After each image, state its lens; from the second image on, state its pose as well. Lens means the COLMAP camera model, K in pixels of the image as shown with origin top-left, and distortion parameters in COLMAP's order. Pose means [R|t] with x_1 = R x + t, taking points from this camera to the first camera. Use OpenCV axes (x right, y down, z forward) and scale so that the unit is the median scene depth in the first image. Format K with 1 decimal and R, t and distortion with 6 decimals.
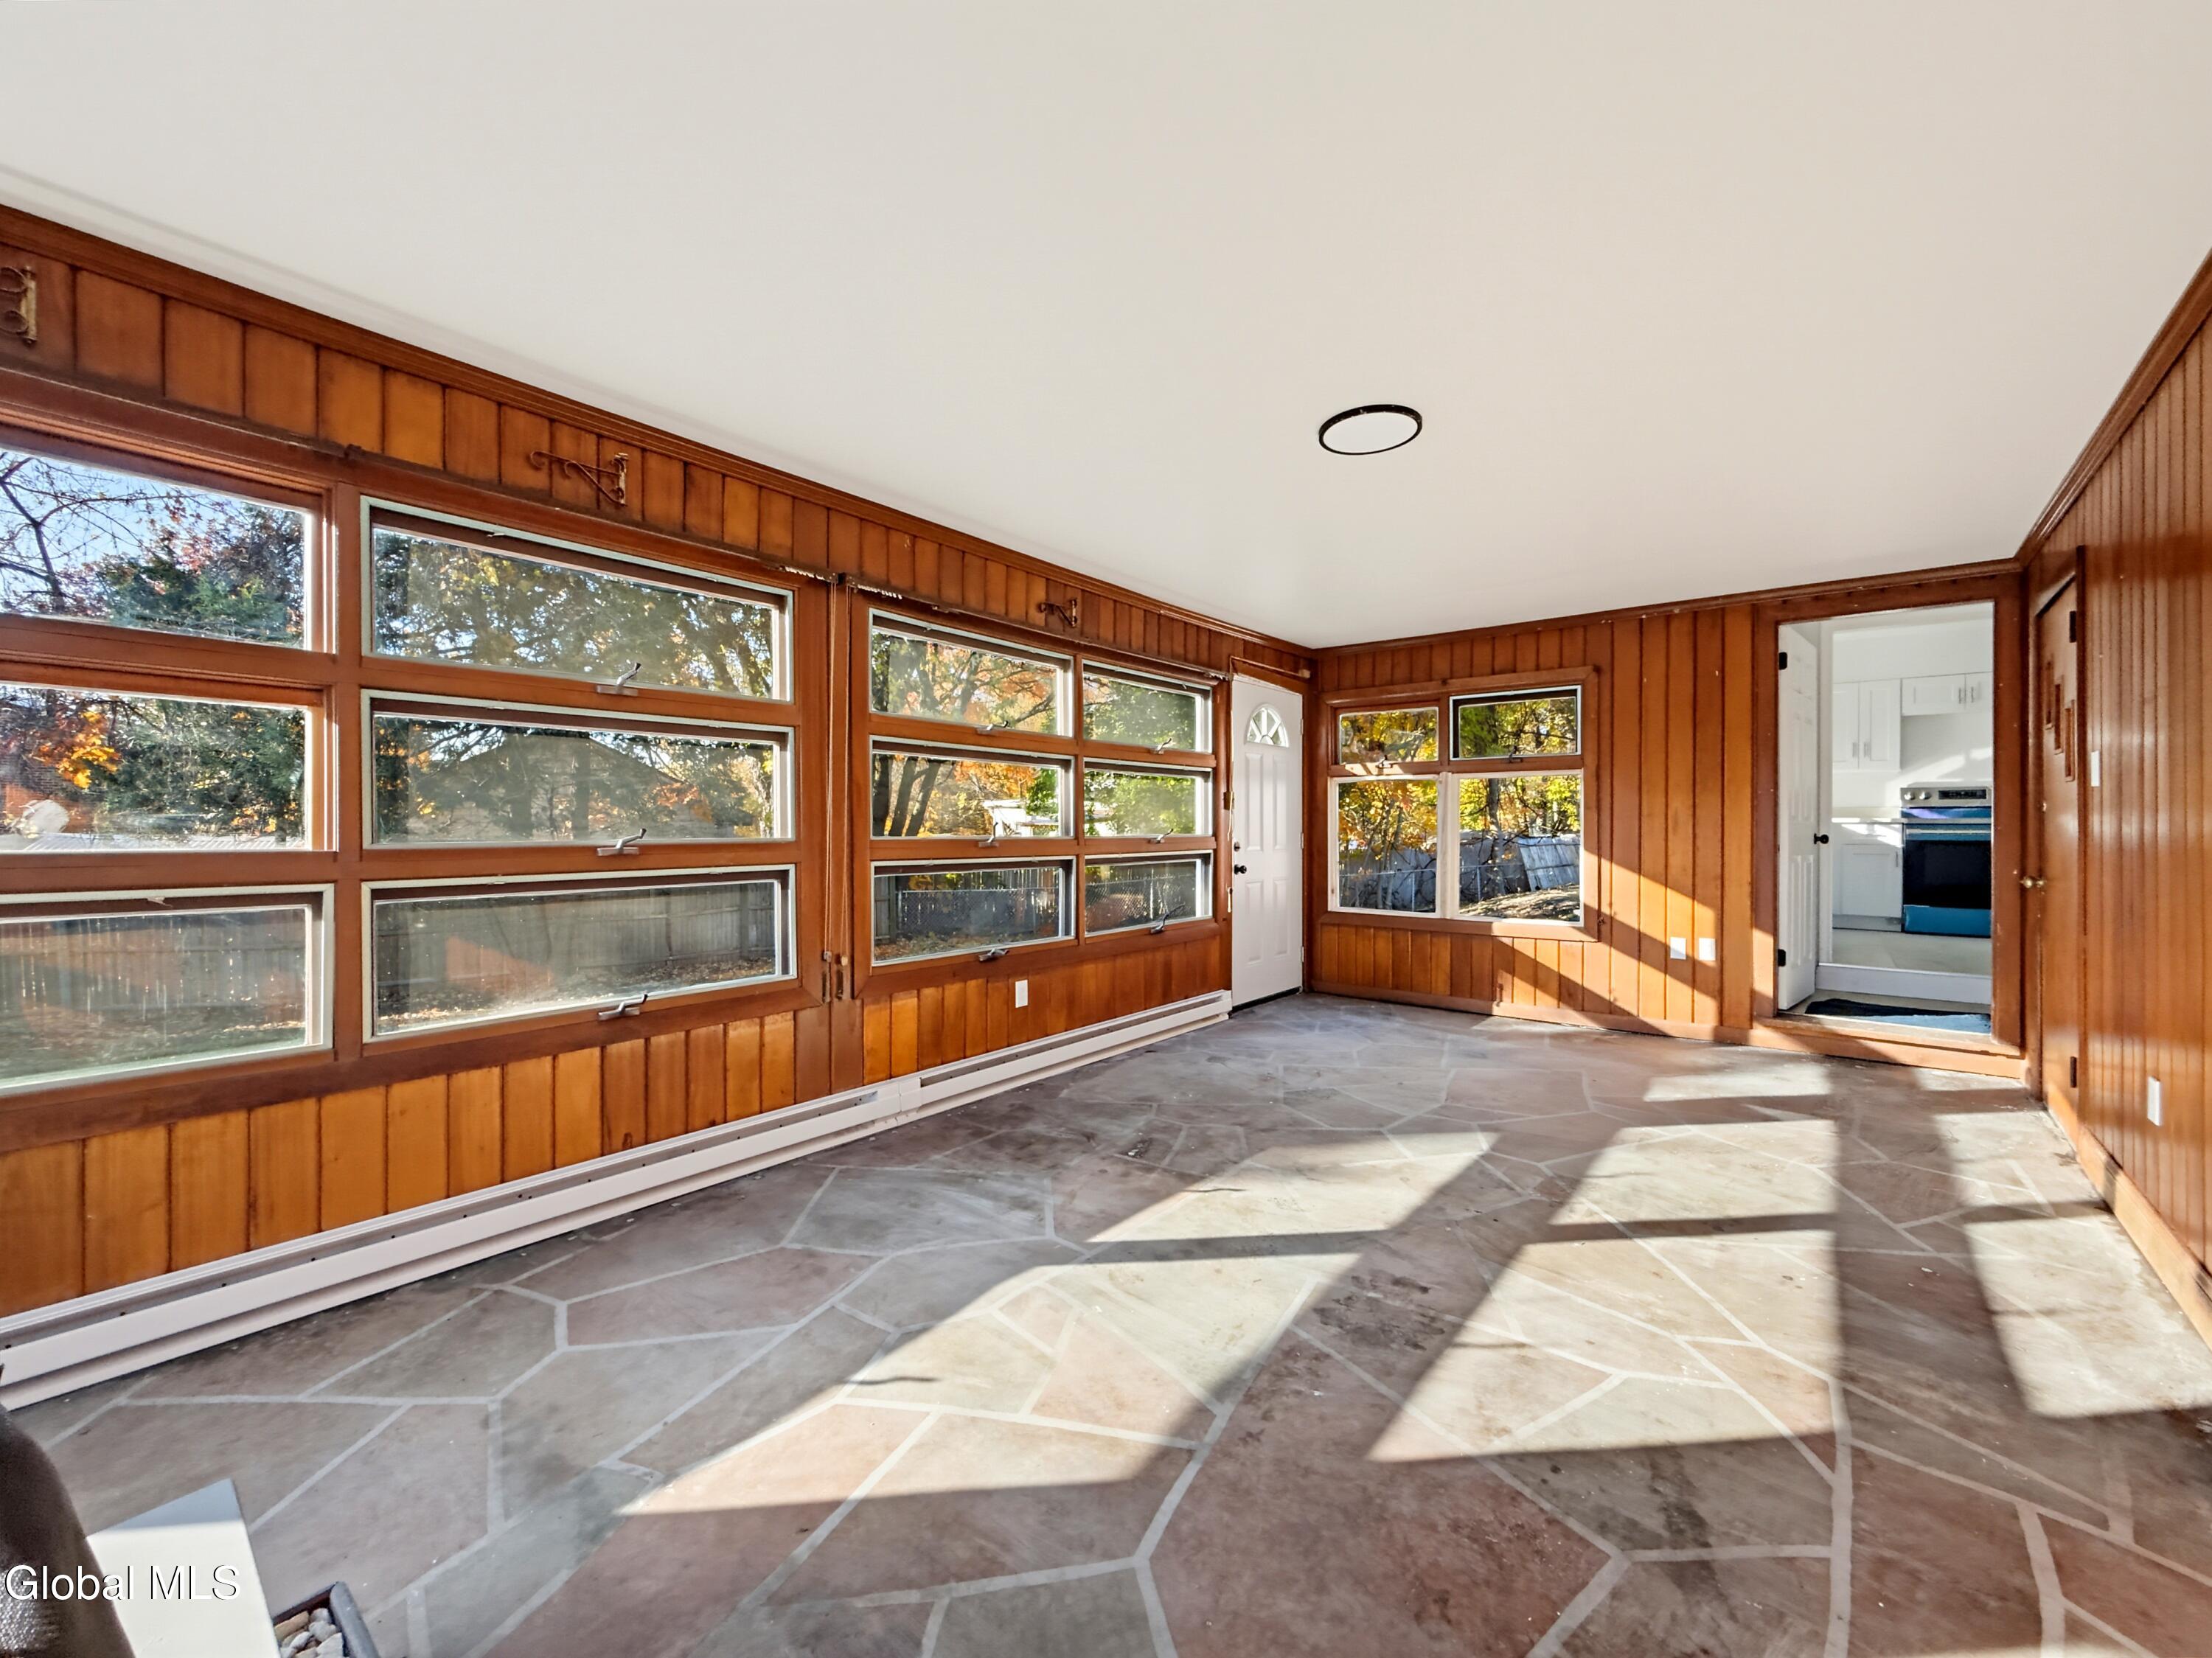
lens RADIAL K [[892.8, 0, 1095.8], [0, 892.8, 826.9], [0, 0, 1]] dist [-0.003857, -0.000114]
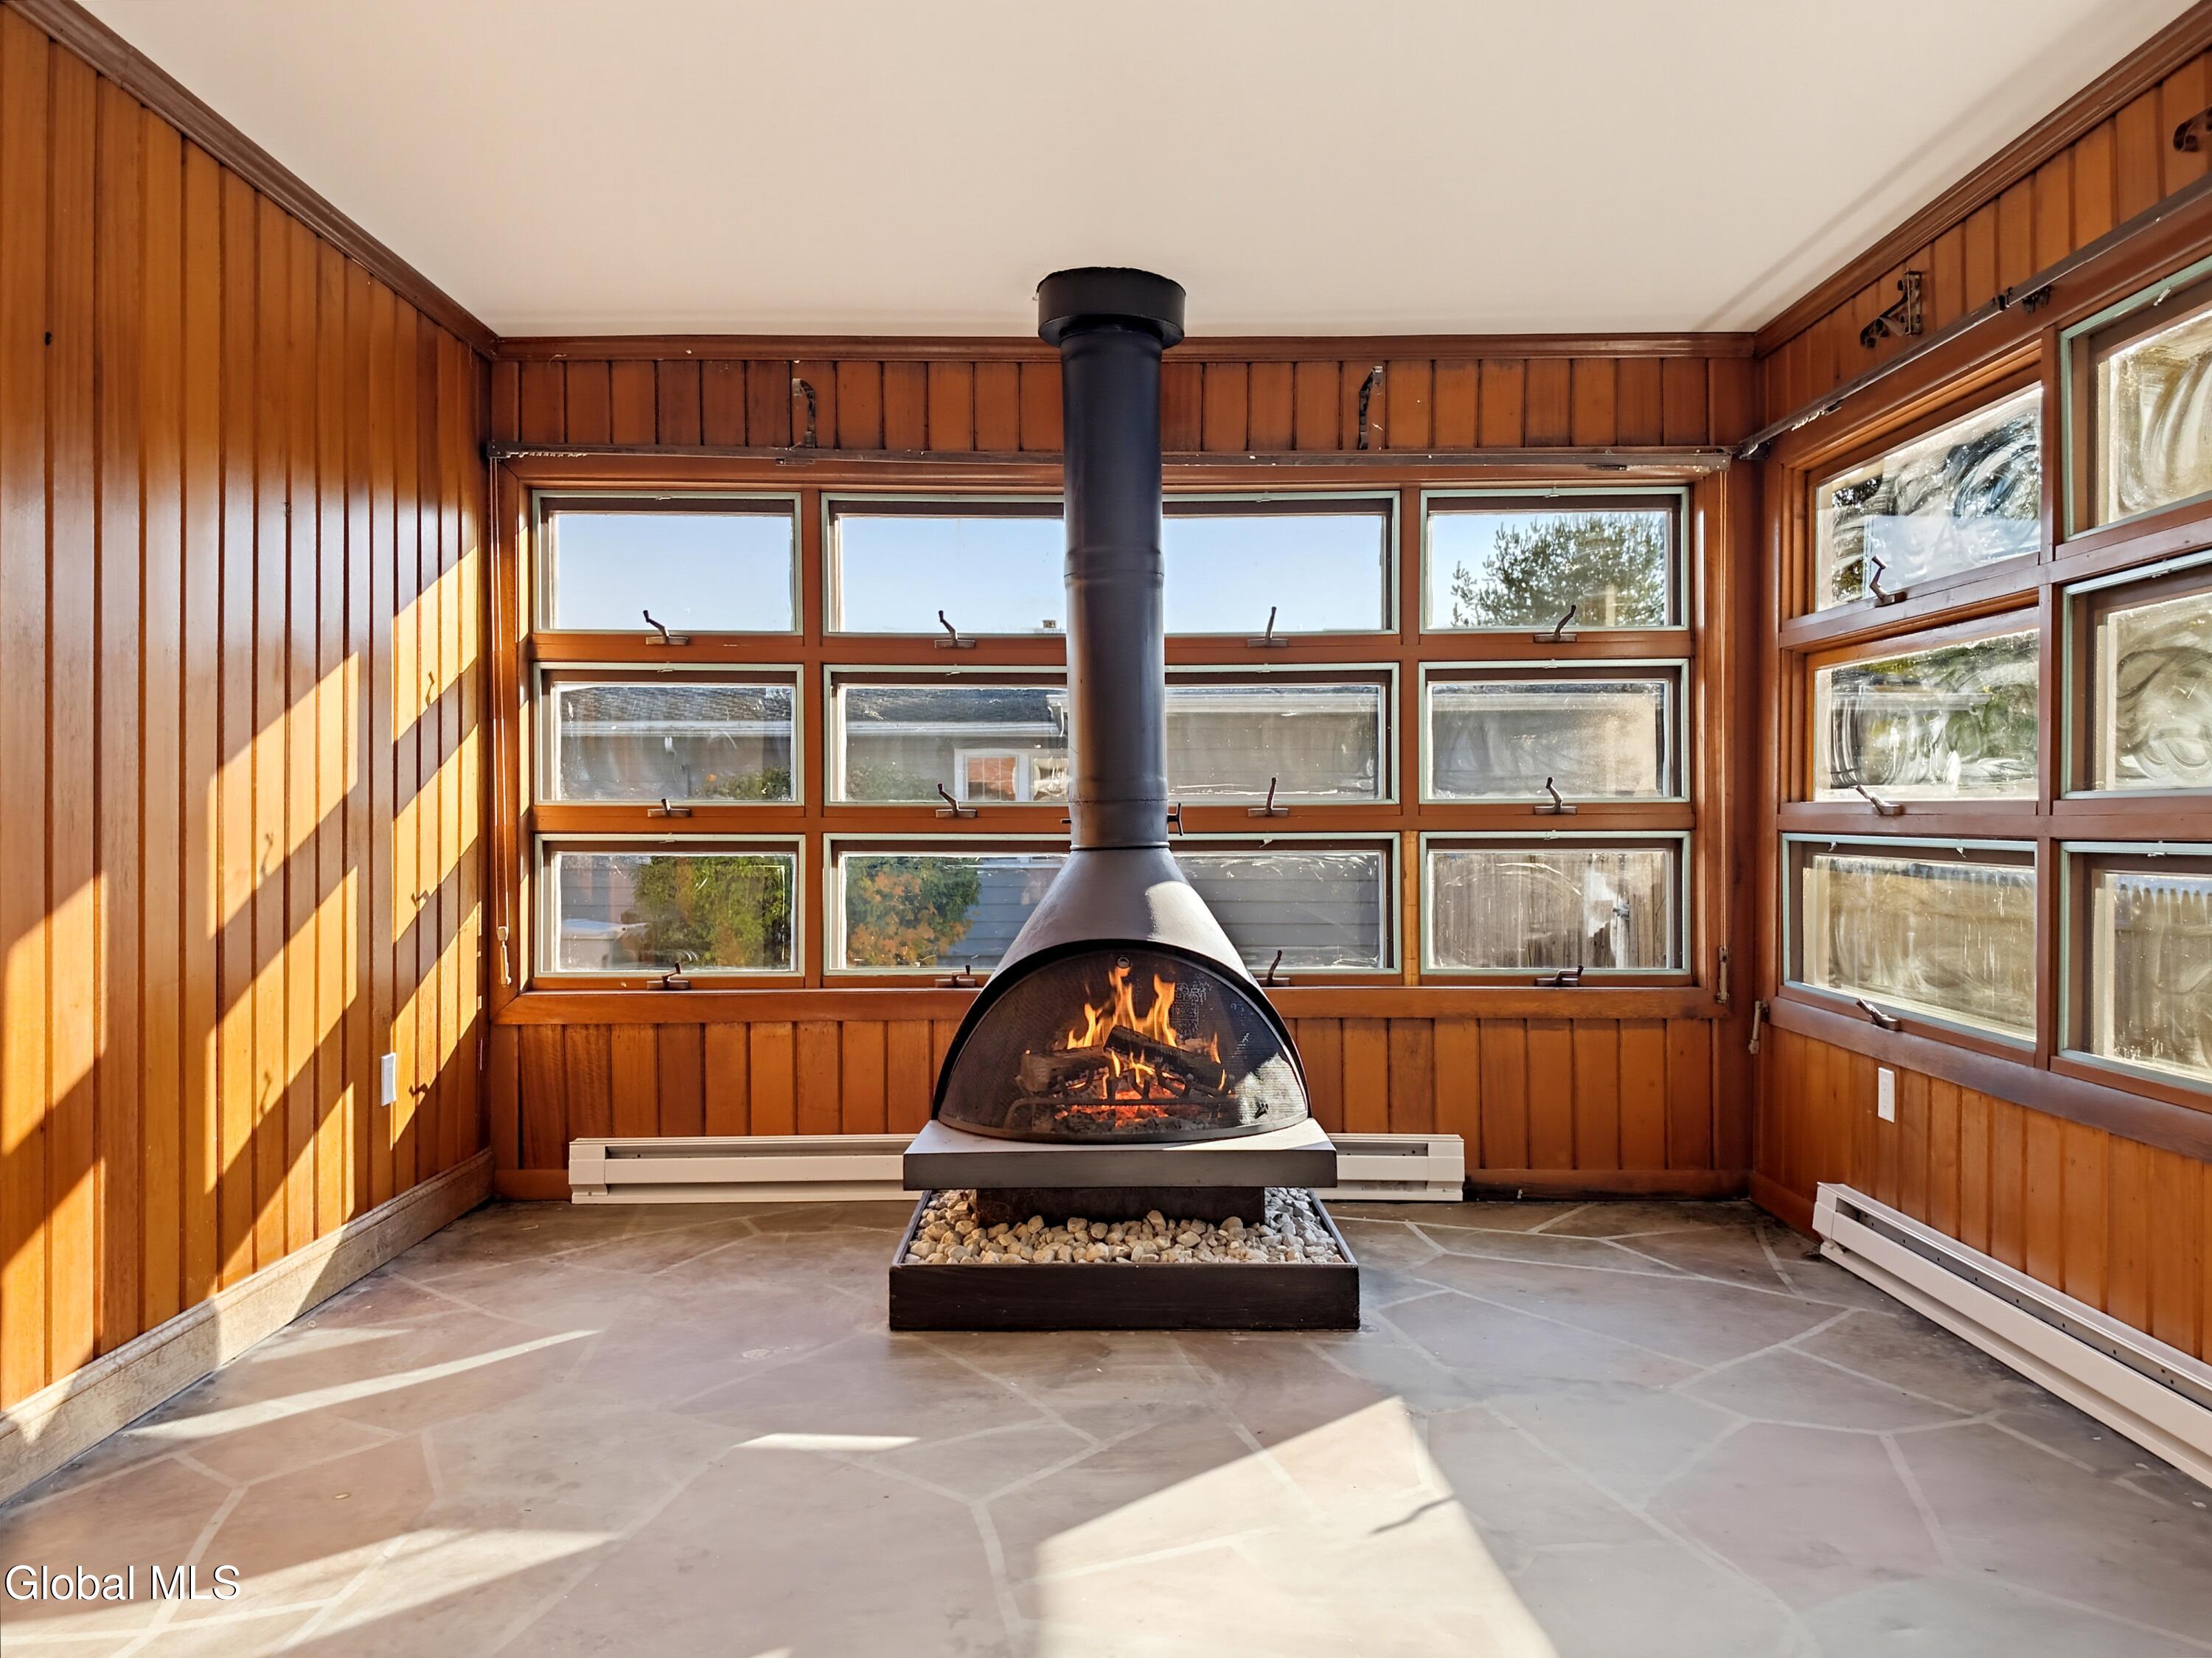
lens RADIAL K [[1514.1, 0, 1103.3], [0, 1514.1, 835.1], [0, 0, 1]] dist [0.002141, 0.000092]
pose [[-0.776960, 0.001711, -0.629548, 0.753644], [0.003961, 0.999990, -0.002172, 0.073010], [0.629537, -0.004181, -0.776959, 1.831563]]
